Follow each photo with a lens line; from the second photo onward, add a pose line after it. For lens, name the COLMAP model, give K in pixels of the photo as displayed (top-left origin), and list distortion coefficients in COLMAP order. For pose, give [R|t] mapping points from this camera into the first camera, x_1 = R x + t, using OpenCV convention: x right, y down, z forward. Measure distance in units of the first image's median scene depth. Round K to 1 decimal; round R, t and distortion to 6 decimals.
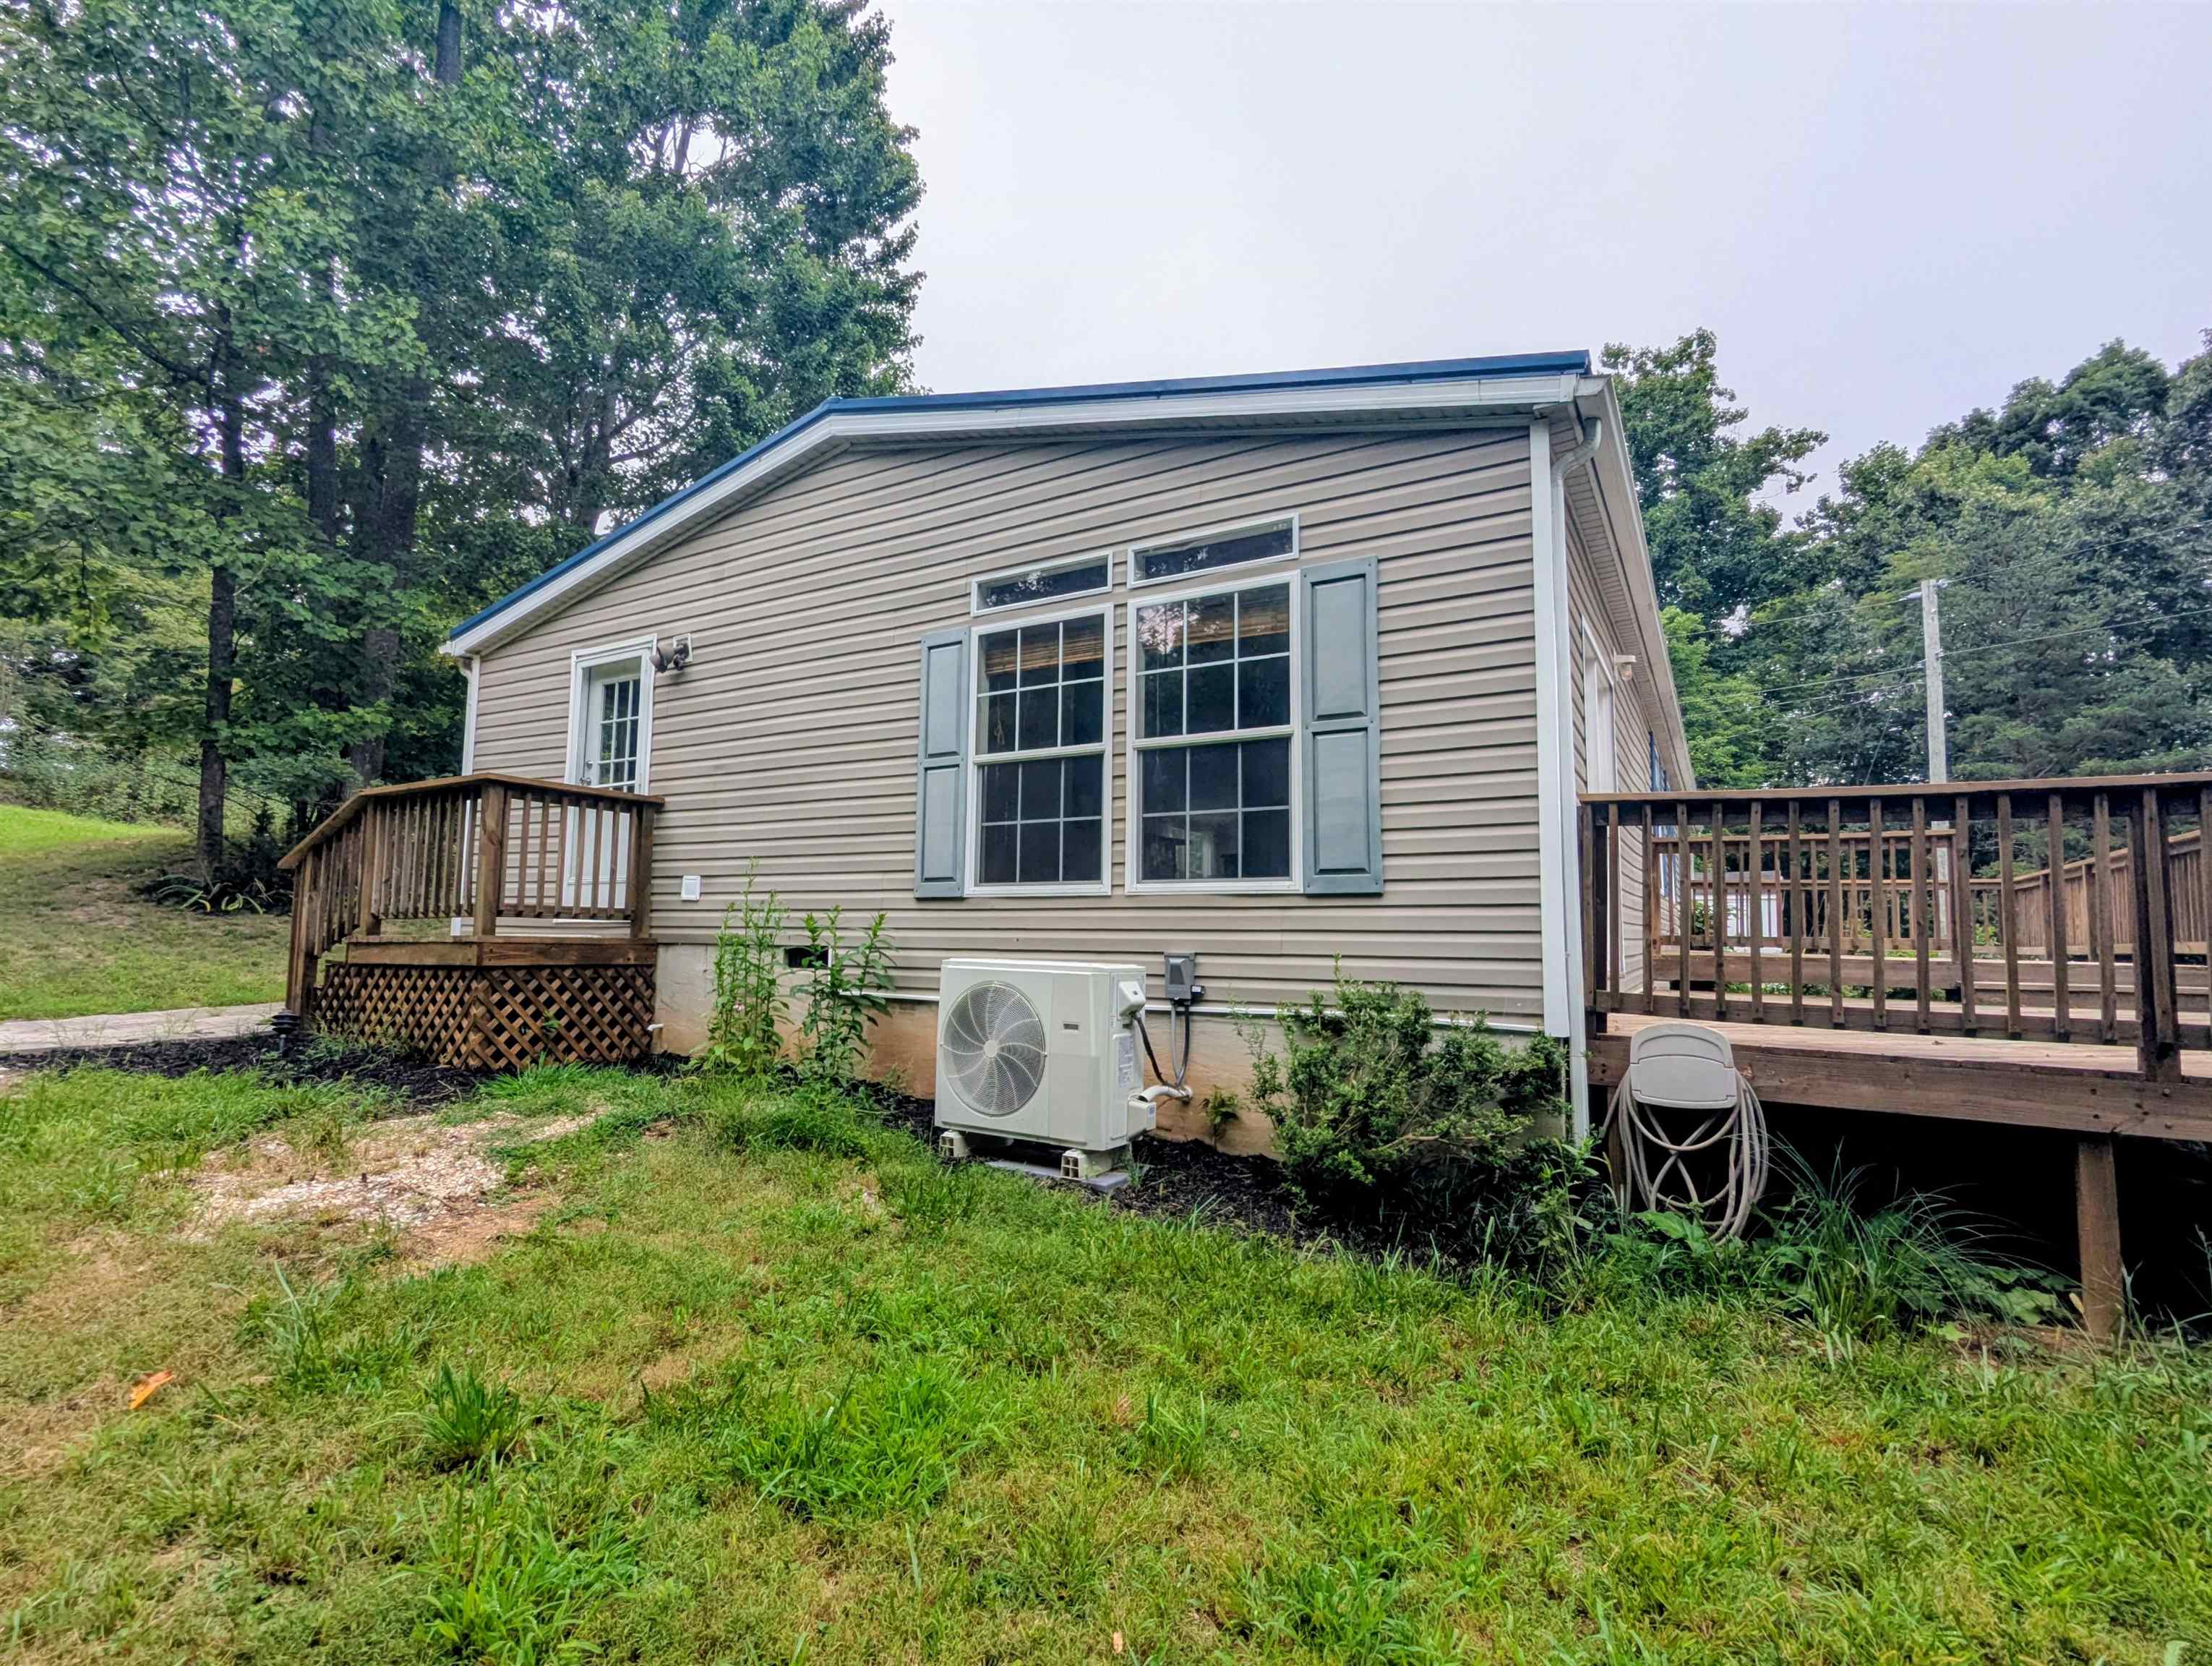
lens RADIAL K [[1048.1, 0, 1104.0], [0, 1048.1, 829.9], [0, 0, 1]] dist [0.002853, -0.000561]
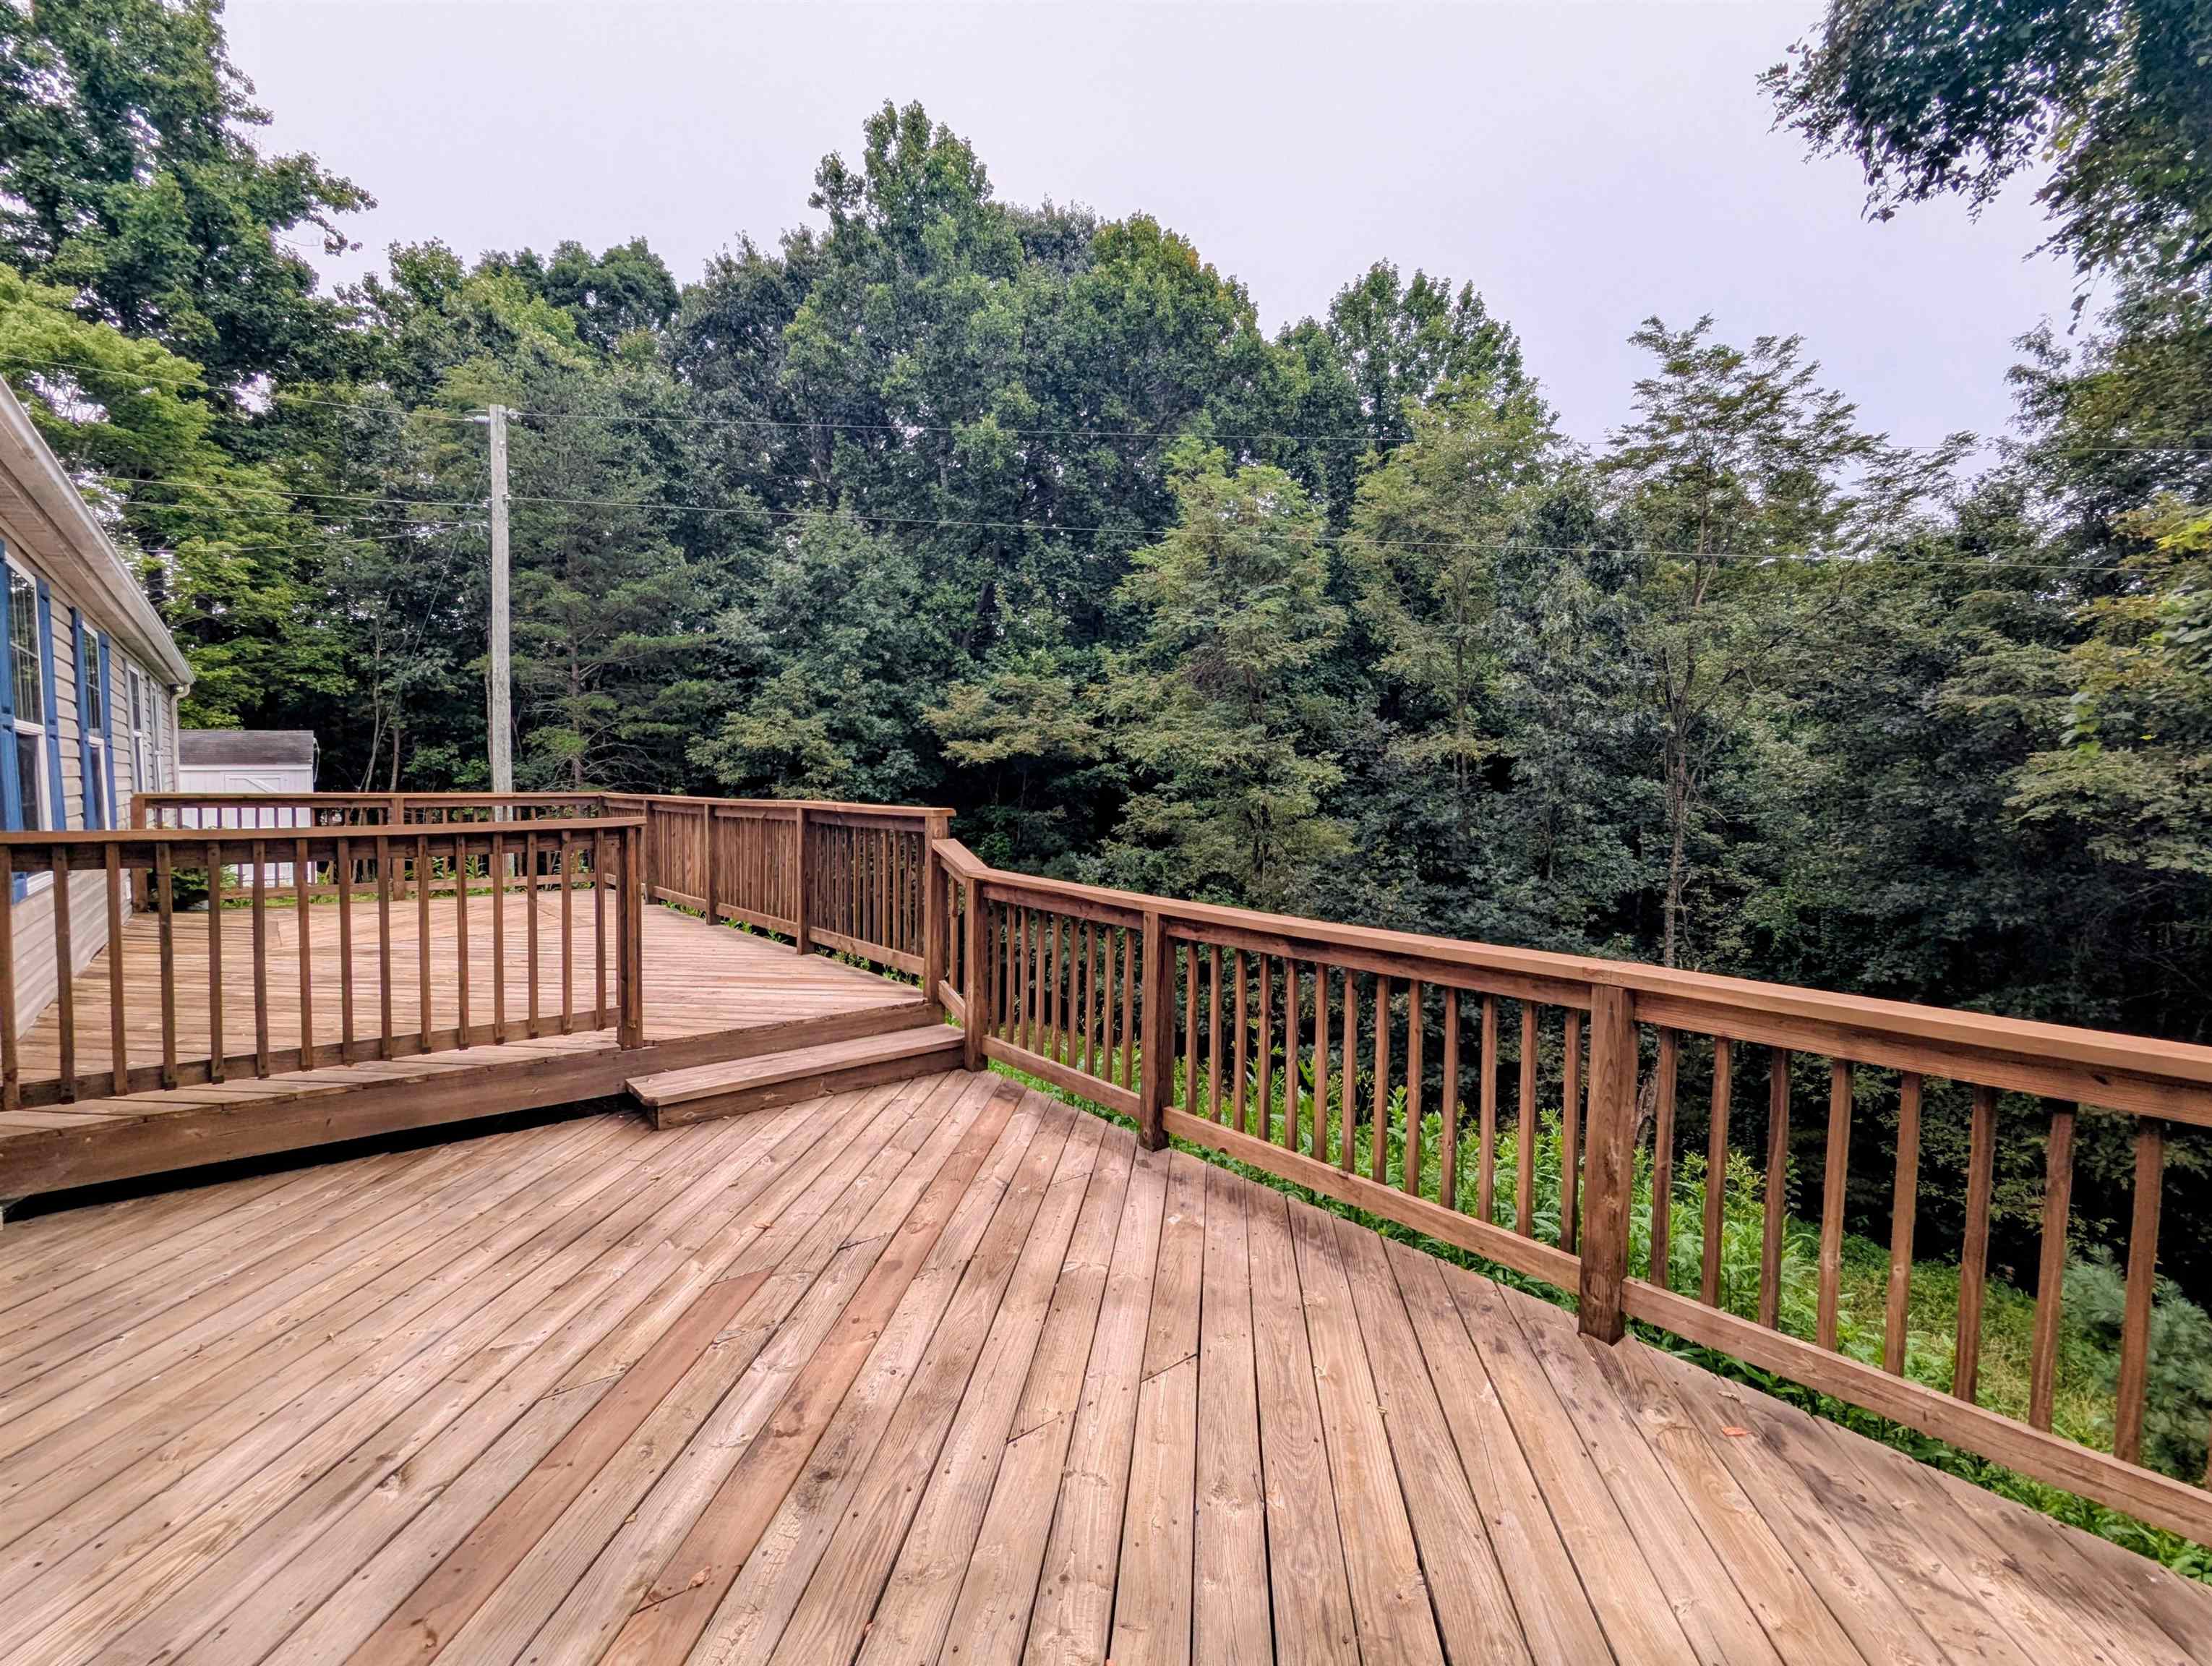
lens RADIAL K [[1048.1, 0, 1104.0], [0, 1048.1, 829.9], [0, 0, 1]] dist [0.002853, -0.000561]
pose [[0.348987, -0.069085, 0.934578, 0.075613], [-0.084603, 0.990884, 0.104840, -0.014207], [-0.933301, -0.115656, 0.339961, 0.116749]]
